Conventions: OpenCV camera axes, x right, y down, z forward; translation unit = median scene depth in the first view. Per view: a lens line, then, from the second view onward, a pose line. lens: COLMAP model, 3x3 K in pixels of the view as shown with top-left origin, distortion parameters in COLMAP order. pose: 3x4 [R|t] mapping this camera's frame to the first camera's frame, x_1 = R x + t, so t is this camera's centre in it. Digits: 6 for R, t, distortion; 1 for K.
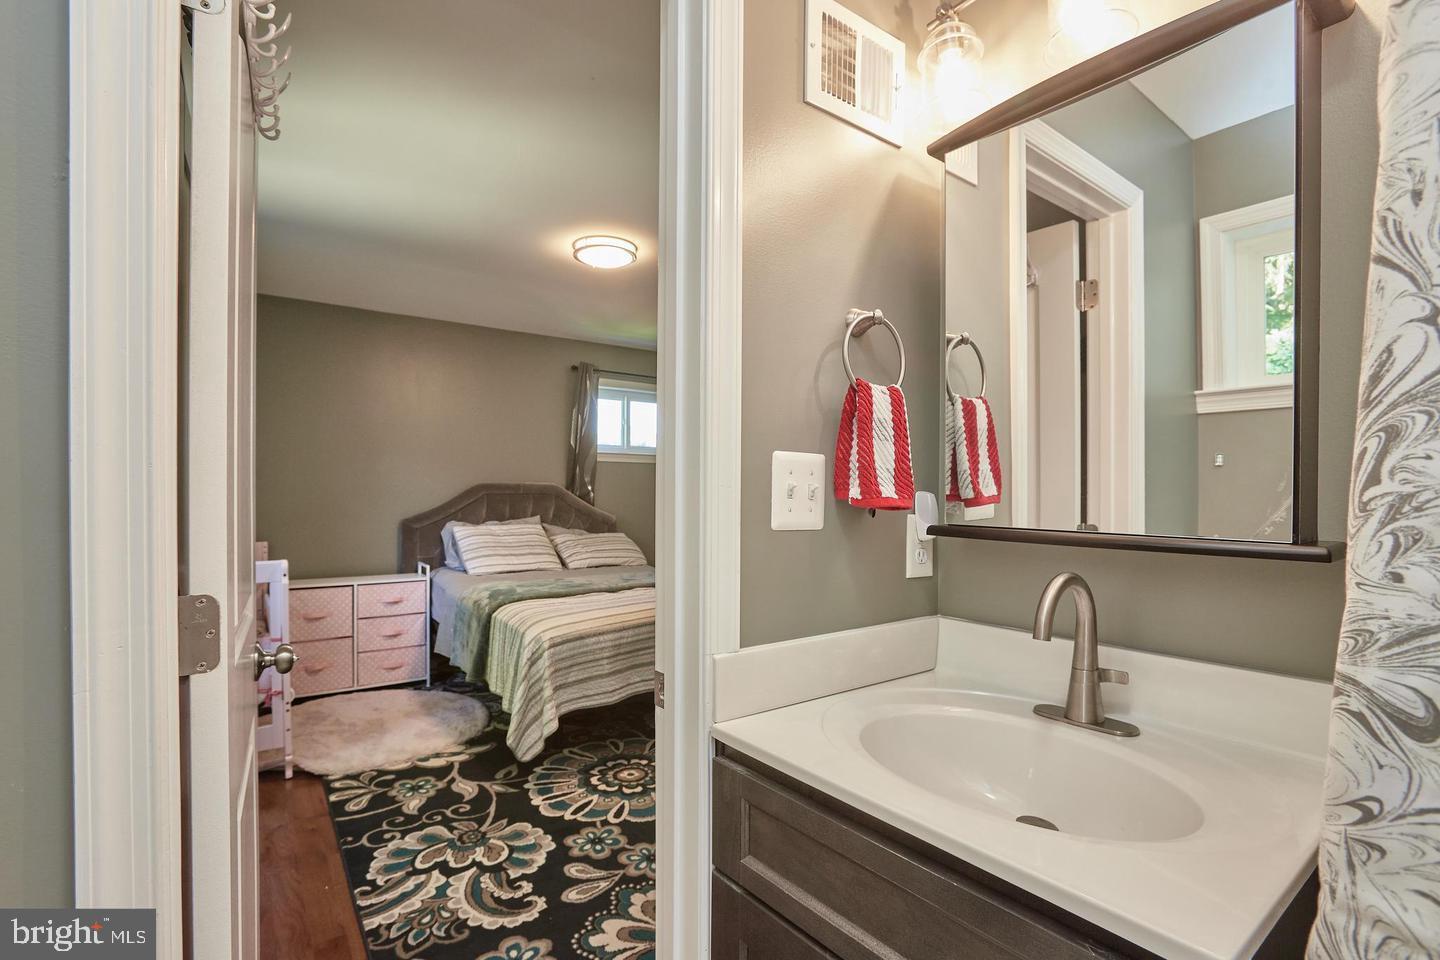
lens RADIAL K [[668.8, 0, 727.5], [0, 668.8, 486.6], [0, 0, 1]] dist [-0.054172, 0.022077]
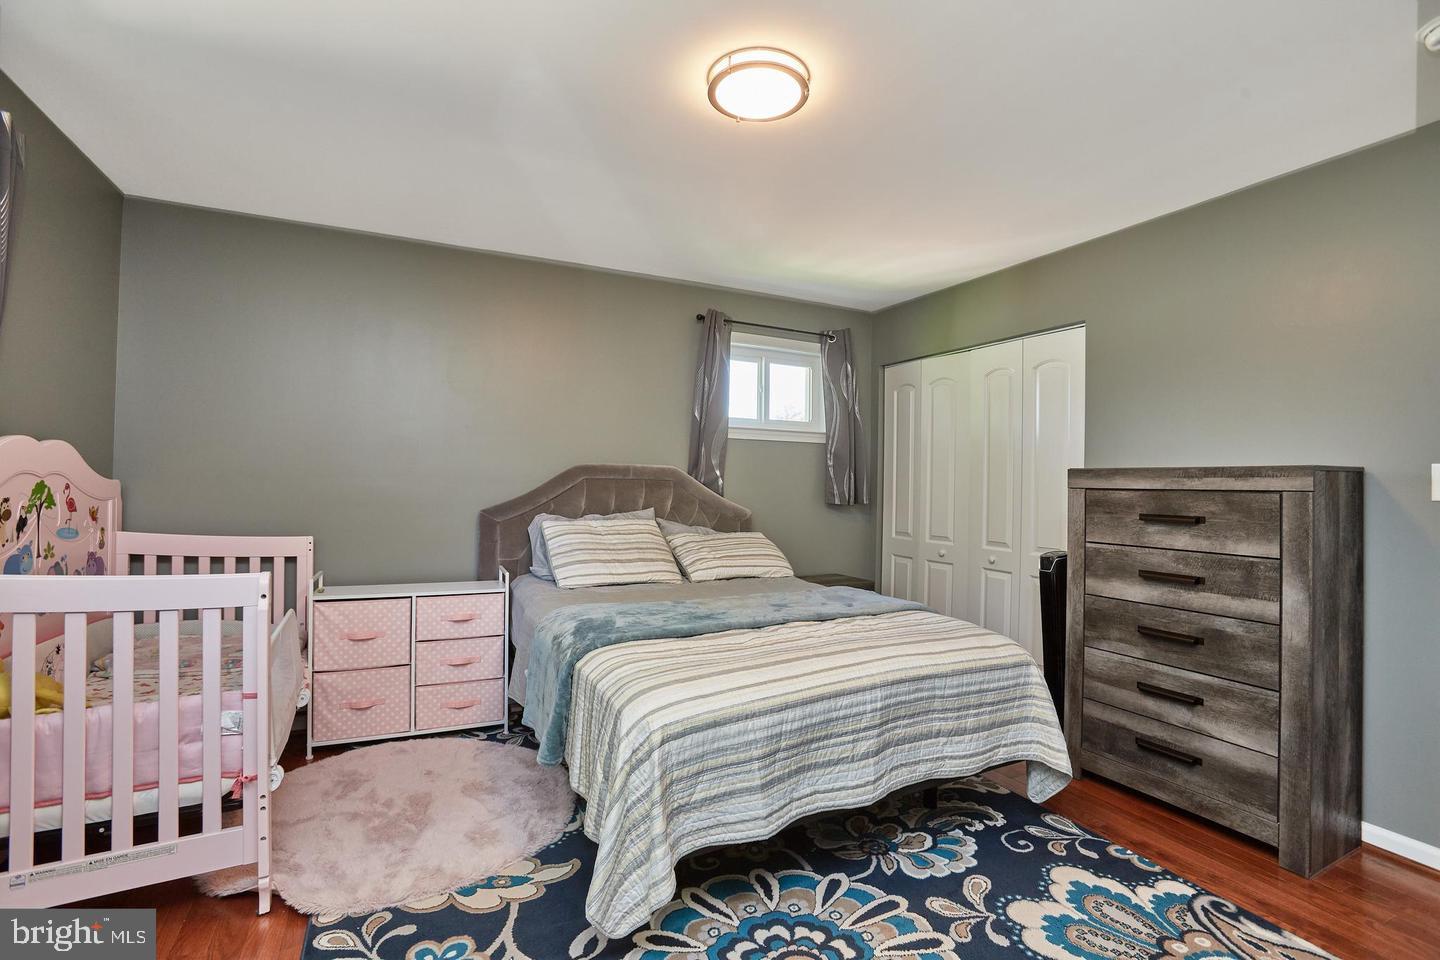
lens RADIAL K [[668.8, 0, 728.1], [0, 668.8, 475.1], [0, 0, 1]] dist [-0.054172, 0.022077]
pose [[0.985303, 0.009432, -0.170554, -0.111411], [-0.010202, 0.999941, -0.003639, 0.012425], [0.170510, 0.005325, 0.985342, 0.424701]]
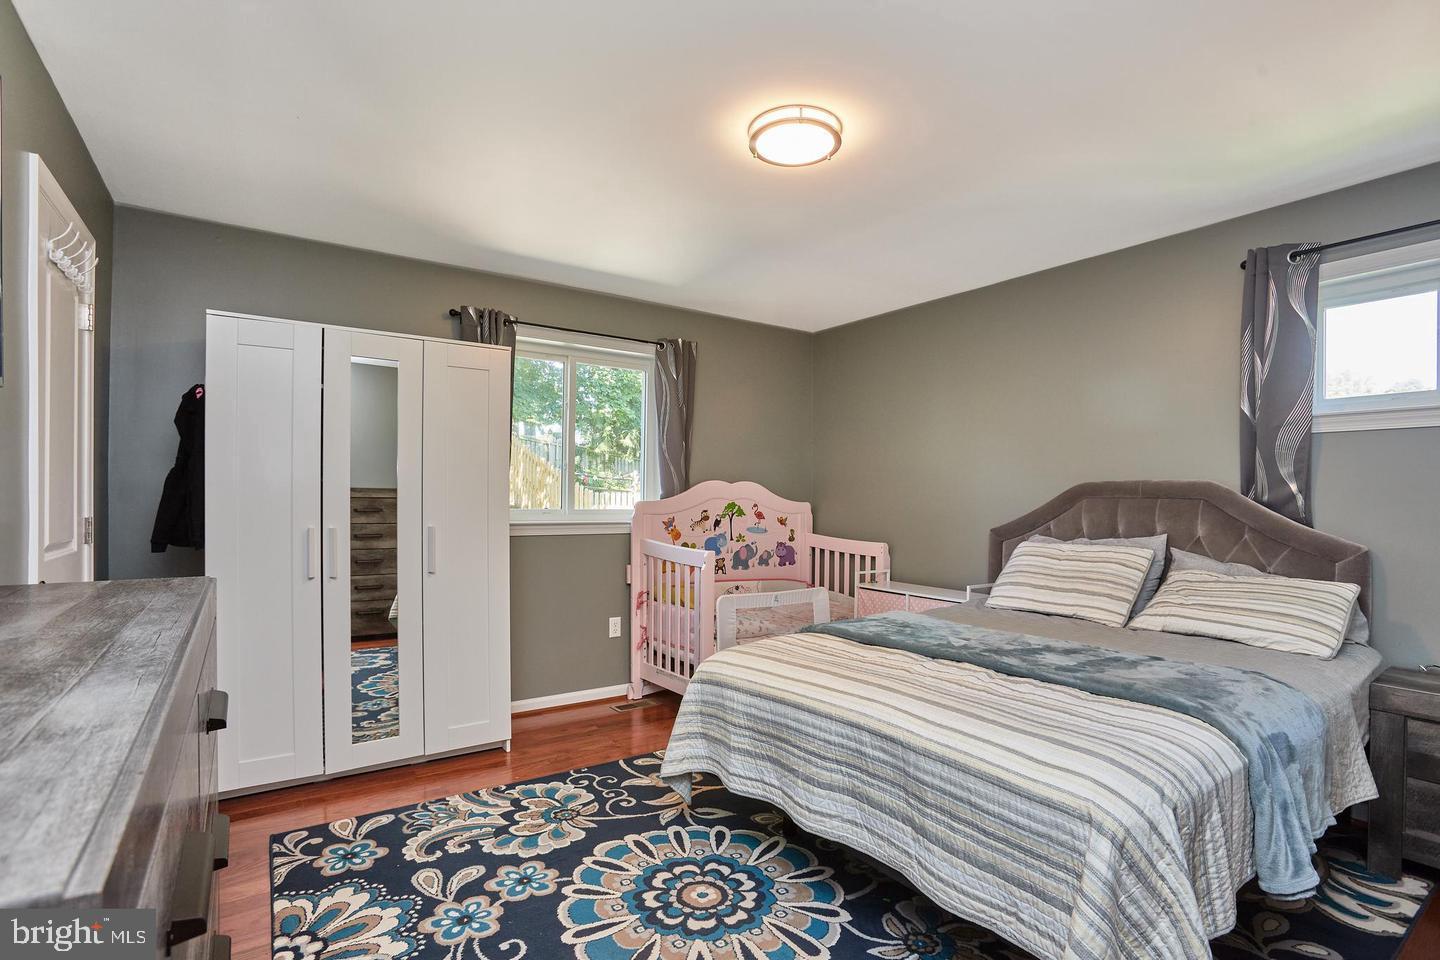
lens RADIAL K [[668.8, 0, 699.3], [0, 668.8, 512.6], [0, 0, 1]] dist [-0.054172, 0.022077]
pose [[-0.048231, 0.017172, -0.998689, 0.521862], [0.001084, 0.999853, 0.017140, 0.020701], [0.998836, -0.000256, -0.048243, 1.000208]]
